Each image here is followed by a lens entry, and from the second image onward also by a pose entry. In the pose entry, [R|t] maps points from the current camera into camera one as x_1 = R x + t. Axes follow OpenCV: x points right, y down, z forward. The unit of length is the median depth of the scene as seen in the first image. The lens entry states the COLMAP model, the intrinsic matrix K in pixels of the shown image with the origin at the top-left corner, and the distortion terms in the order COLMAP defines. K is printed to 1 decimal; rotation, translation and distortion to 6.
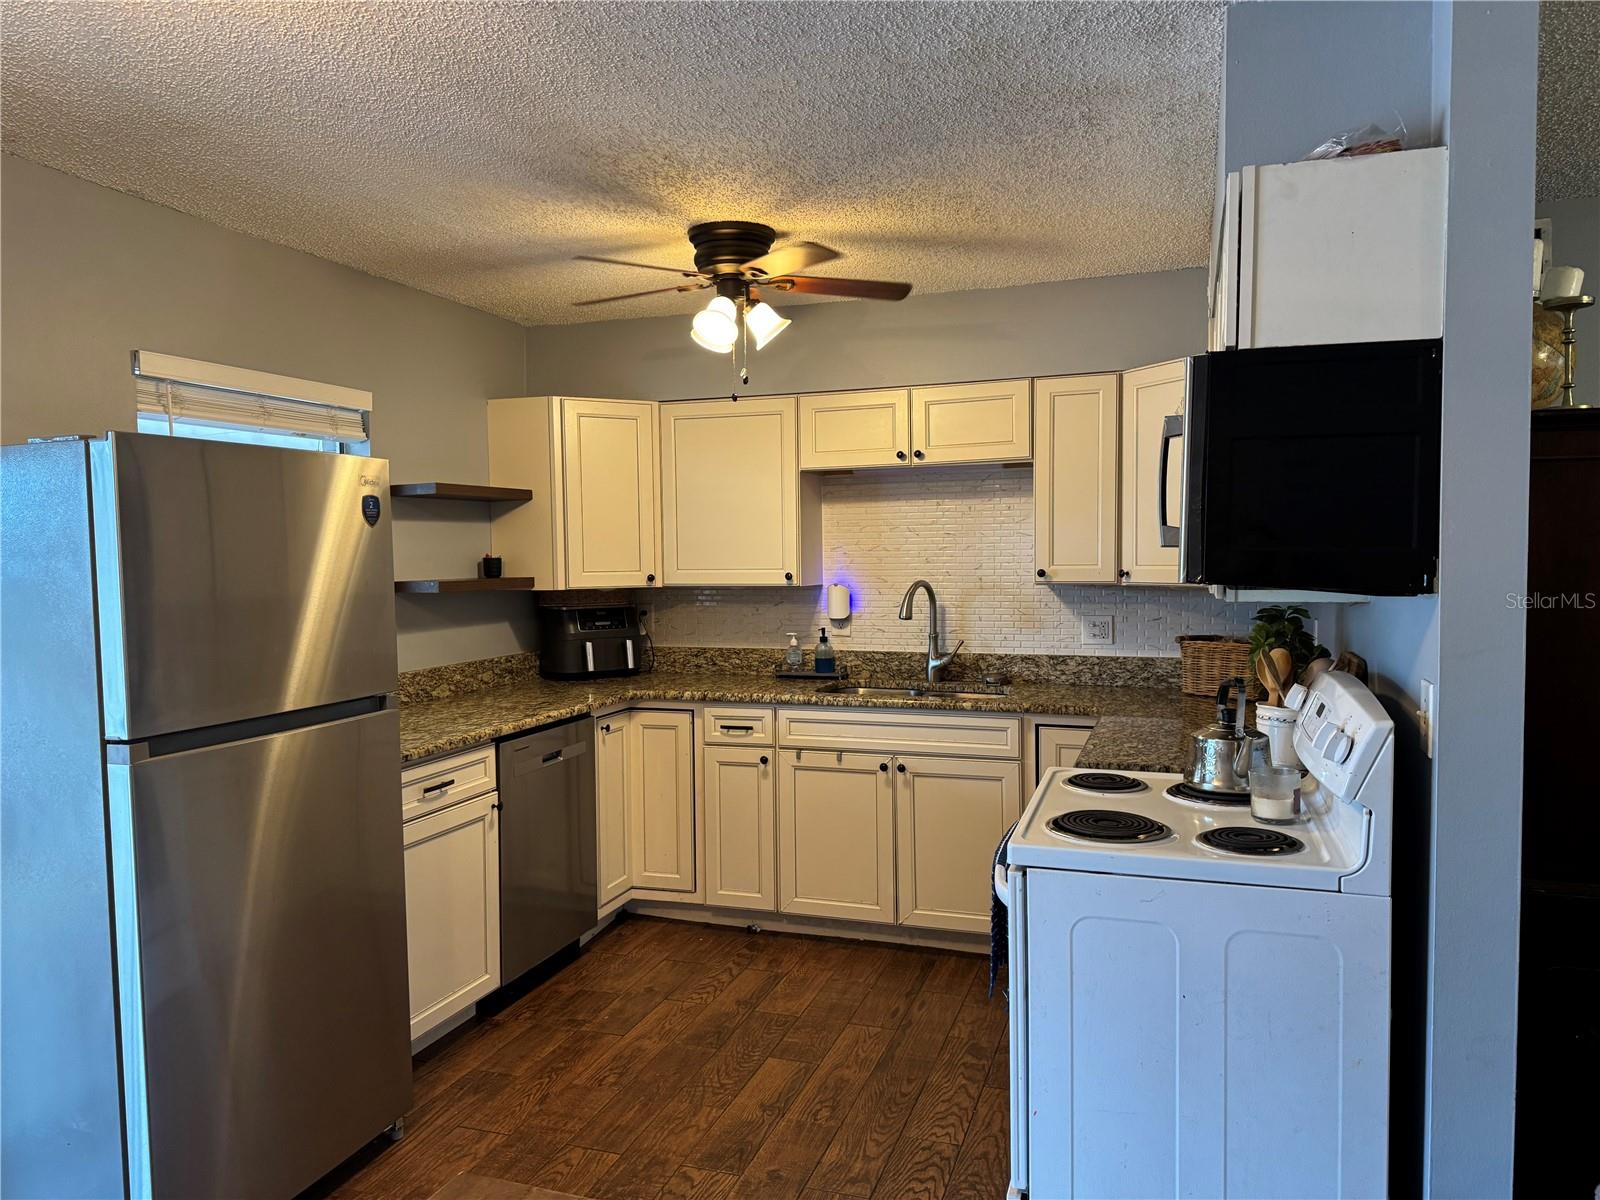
lens RADIAL K [[1129.9, 0, 803.3], [0, 1129.9, 604.5], [0, 0, 1]] dist [0.055733, 0.000266]
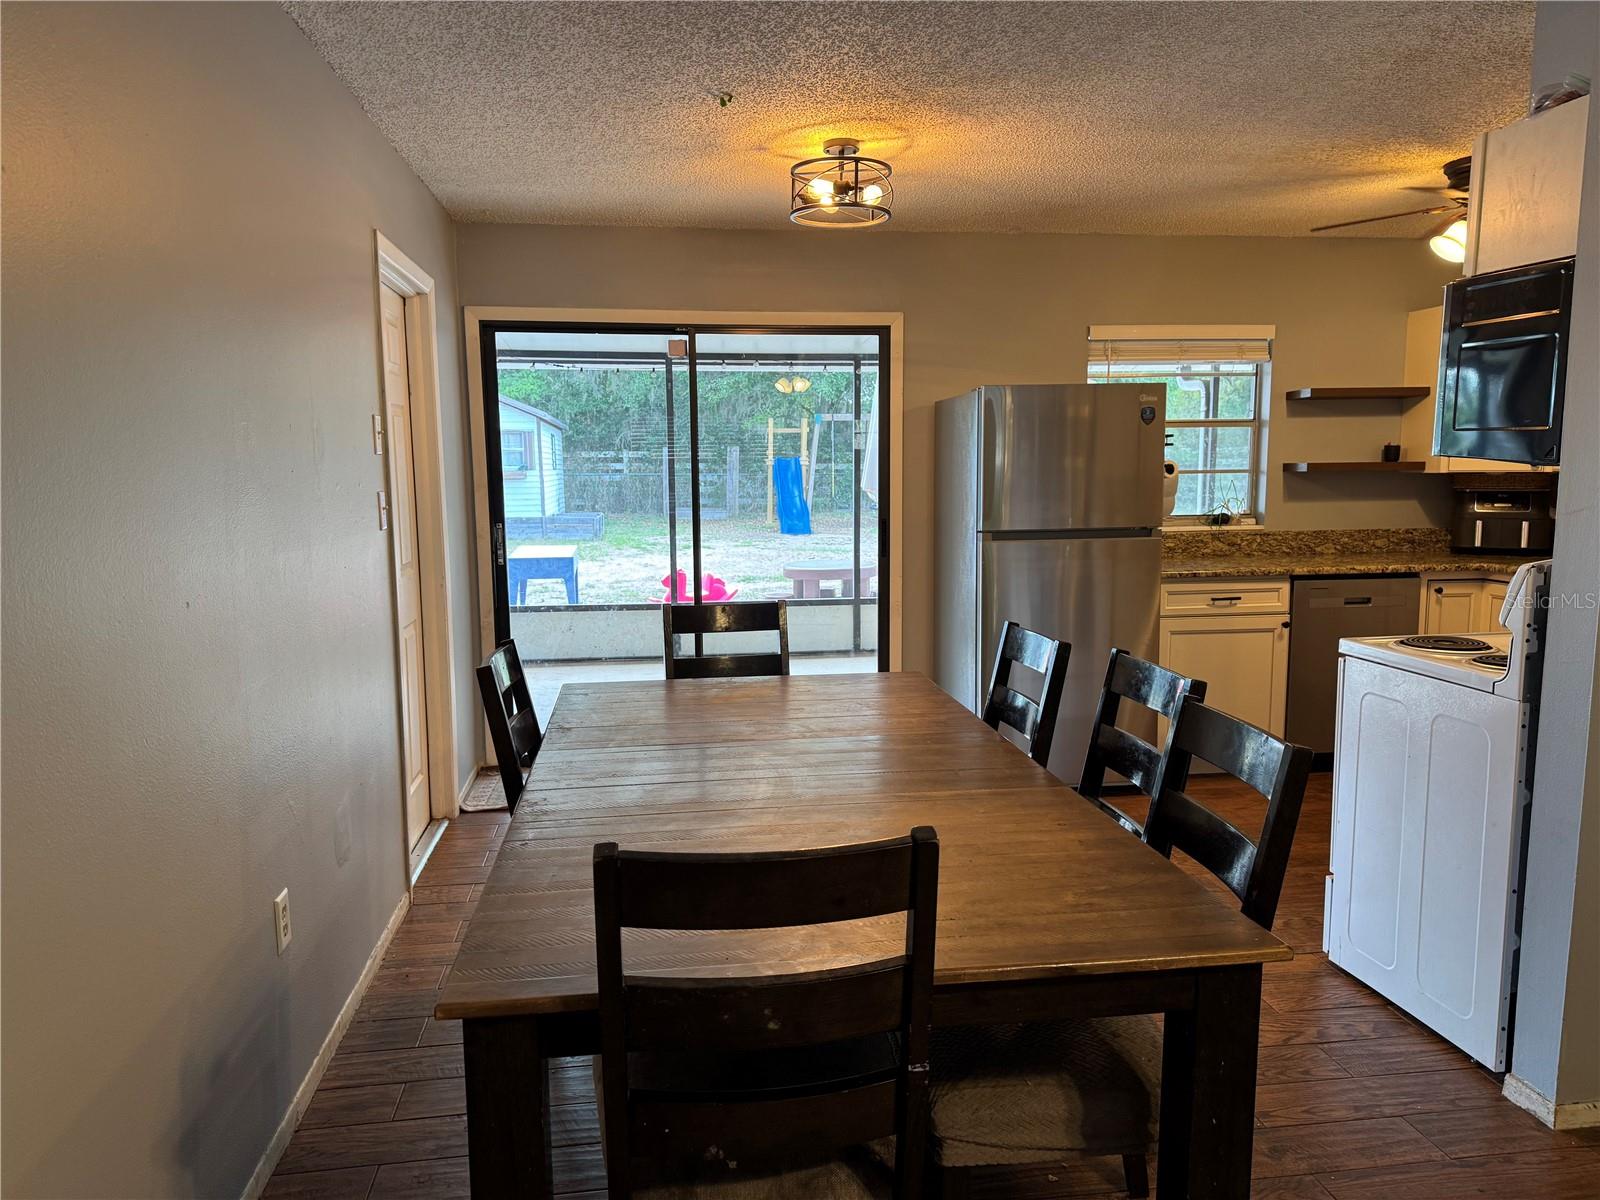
lens RADIAL K [[1129.9, 0, 798.8], [0, 1129.9, 602.5], [0, 0, 1]] dist [0.055733, 0.000266]
pose [[0.443806, 0.124037, -0.887497, 0.608018], [-0.046563, 0.992228, 0.115390, 0.014797], [0.894912, -0.009886, 0.446132, -0.135579]]
